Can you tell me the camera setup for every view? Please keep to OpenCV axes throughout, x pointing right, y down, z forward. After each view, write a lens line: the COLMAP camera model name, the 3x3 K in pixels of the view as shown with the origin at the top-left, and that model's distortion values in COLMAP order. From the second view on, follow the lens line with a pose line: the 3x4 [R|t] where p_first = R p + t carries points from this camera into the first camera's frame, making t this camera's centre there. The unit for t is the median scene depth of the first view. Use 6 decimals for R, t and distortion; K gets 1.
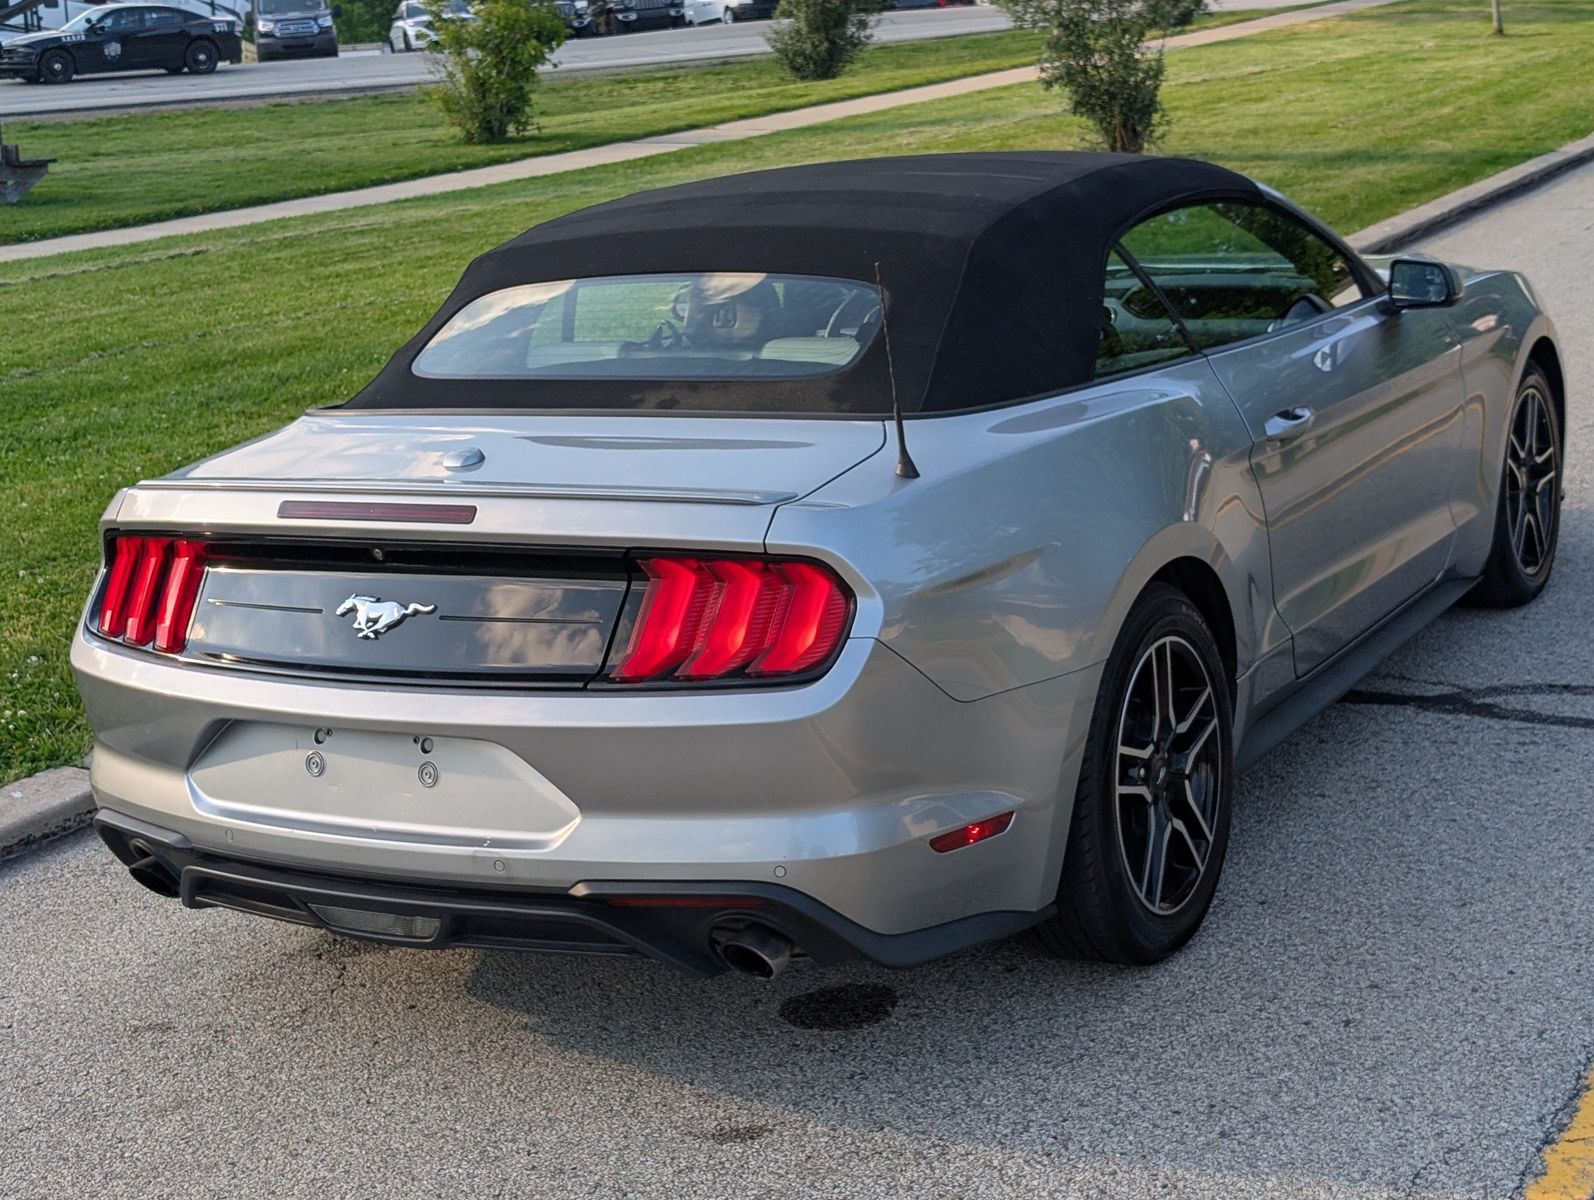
lens RADIAL K [[2456.6, 0, 778.2], [0, 2456.6, 564.6], [0, 0, 1]] dist [0.058869, 0.000000]
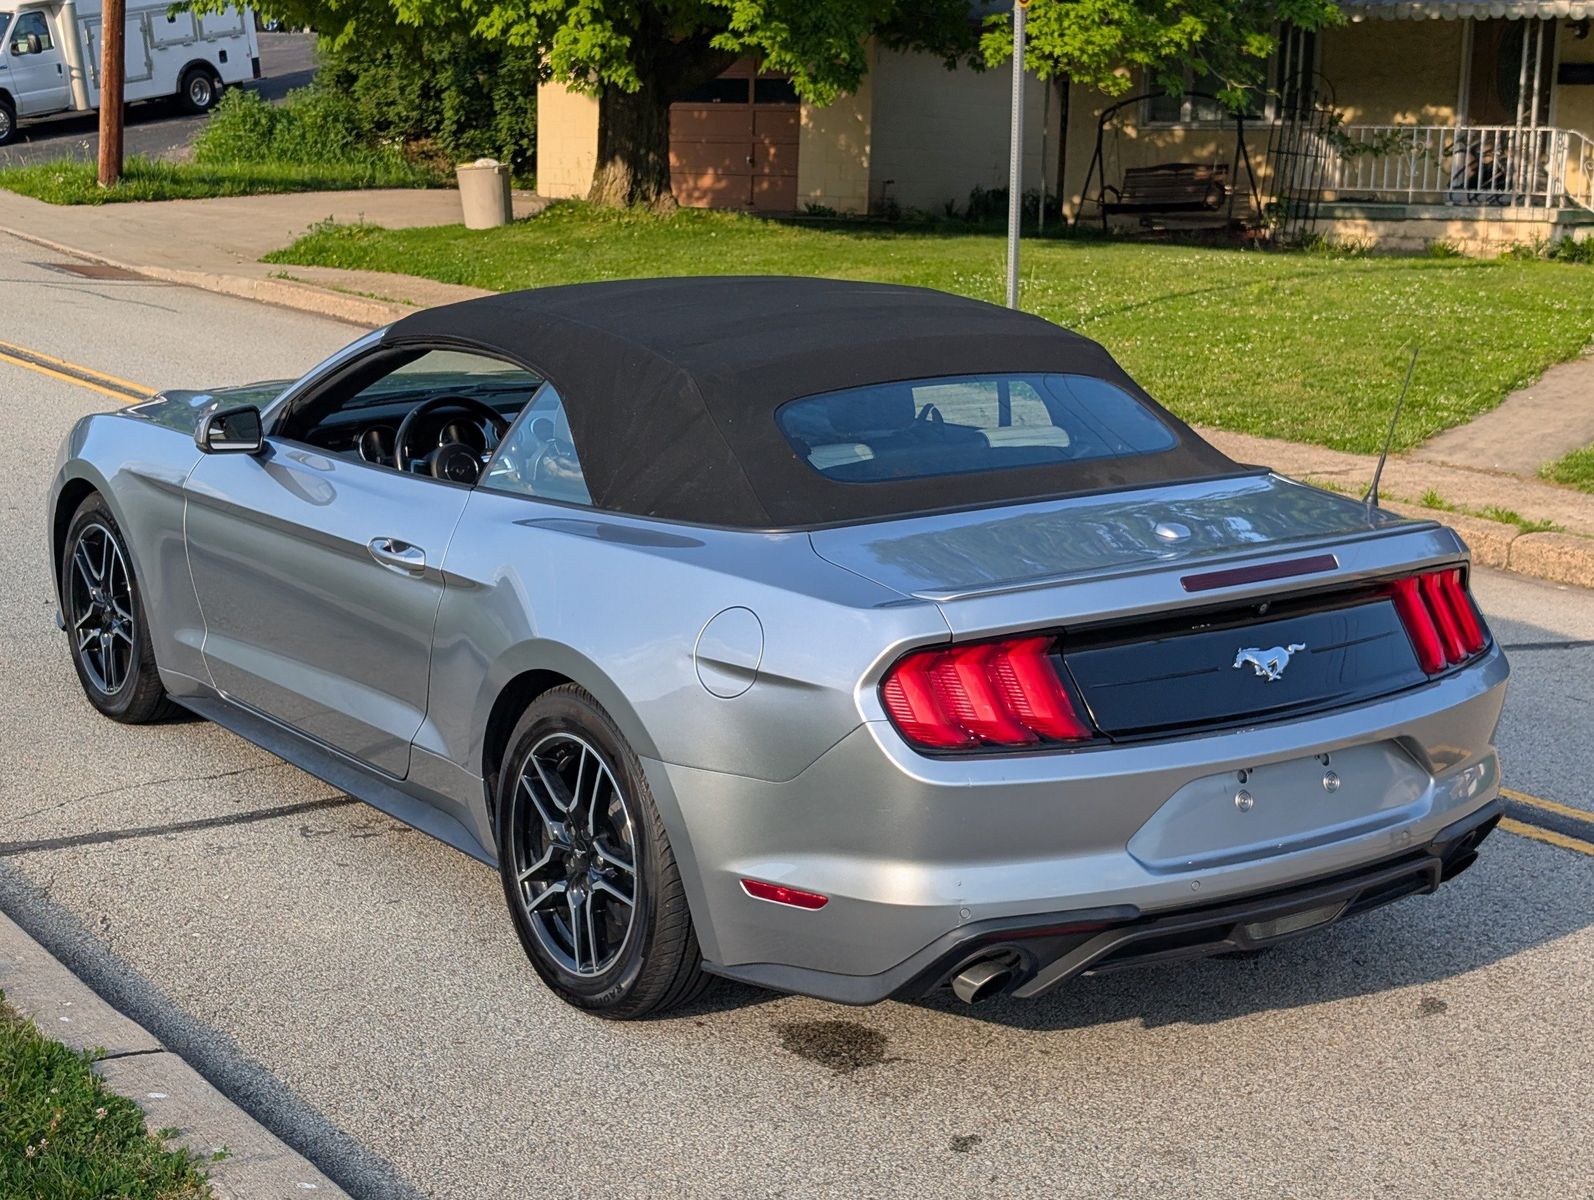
lens RADIAL K [[2456.6, 0, 784.6], [0, 2456.6, 589.5], [0, 0, 1]] dist [0.058869, 0.000000]
pose [[0.432456, -0.105931, 0.895411, -1.257836], [0.146303, 0.988158, 0.046243, -0.097233], [-0.889706, 0.111003, 0.442833, 0.656945]]
